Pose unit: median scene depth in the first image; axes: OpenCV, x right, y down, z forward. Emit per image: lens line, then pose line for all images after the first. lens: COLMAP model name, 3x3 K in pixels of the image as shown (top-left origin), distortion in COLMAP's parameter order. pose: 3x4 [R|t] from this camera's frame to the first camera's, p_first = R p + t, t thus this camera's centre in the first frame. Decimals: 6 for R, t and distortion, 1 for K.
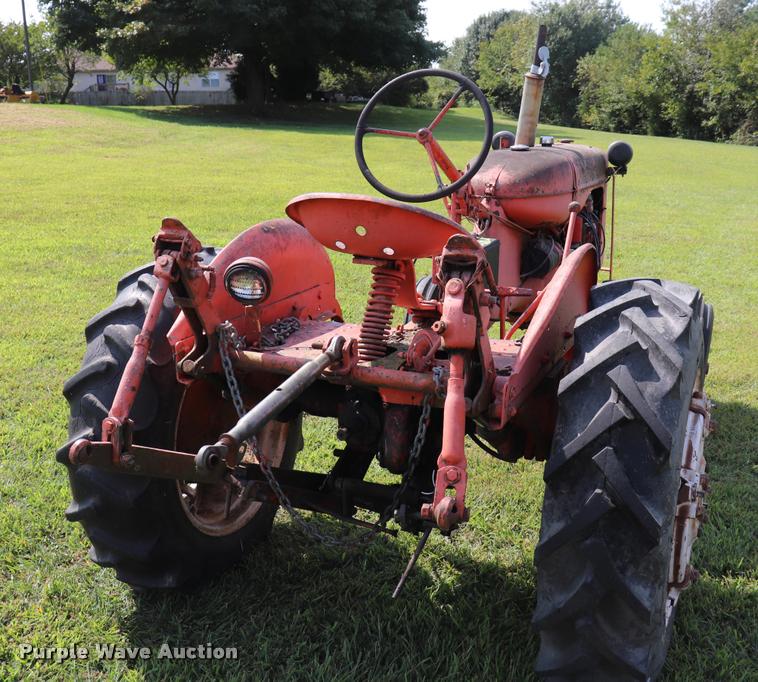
lens RADIAL K [[953.5, 0, 418.7], [0, 953.5, 295.1], [0, 0, 1]] dist [-0.138662, 0.000000]
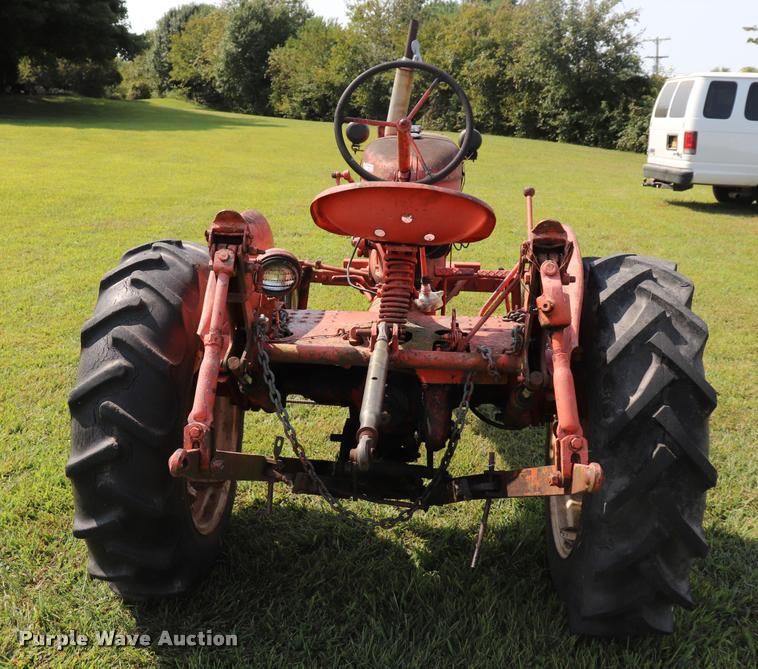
lens RADIAL K [[905.7, 0, 361.6], [0, 905.7, 307.1], [0, 0, 1]] dist [-0.138893, 0.000000]
pose [[0.960311, -0.056911, 0.273066, -0.314480], [0.047626, 0.998043, 0.040516, -0.011603], [-0.274837, -0.025903, 0.961142, 0.064888]]
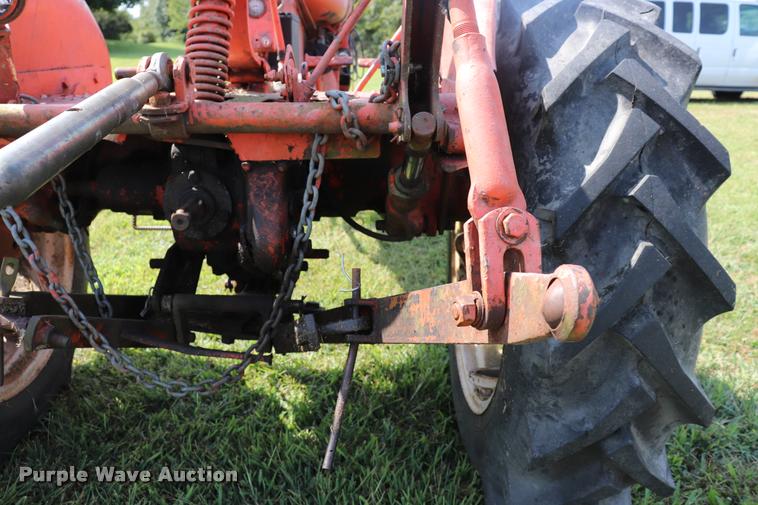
lens RADIAL K [[621.7, 0, 376.9], [0, 621.7, 260.3], [0, 0, 1]] dist [-0.168087, 0.143822]
pose [[0.929103, -0.126457, 0.347528, -0.089854], [0.076343, 0.985064, 0.154339, 0.103992], [-0.361855, -0.116866, 0.924880, 0.502012]]
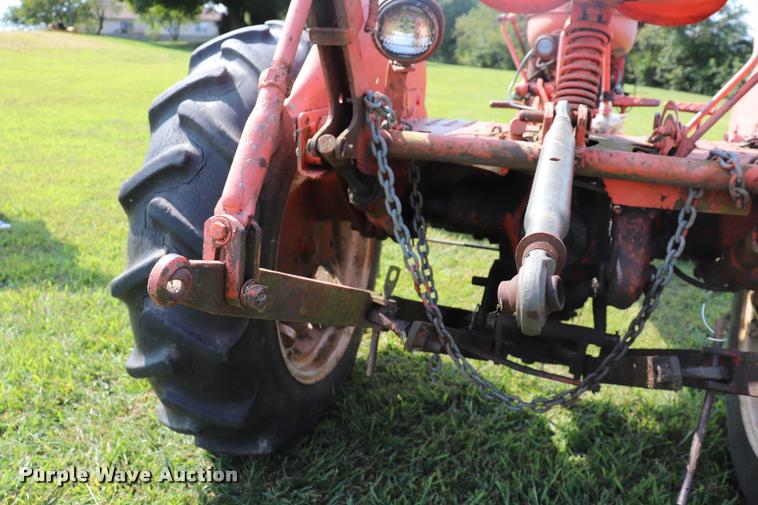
lens RADIAL K [[621.7, 0, 377.8], [0, 621.7, 257.8], [0, 0, 1]] dist [-0.168087, 0.143822]
pose [[0.997822, 0.004297, 0.065820, -0.202455], [-0.012260, 0.992569, 0.121060, 0.085572], [-0.064811, -0.121603, 0.990461, 0.496269]]
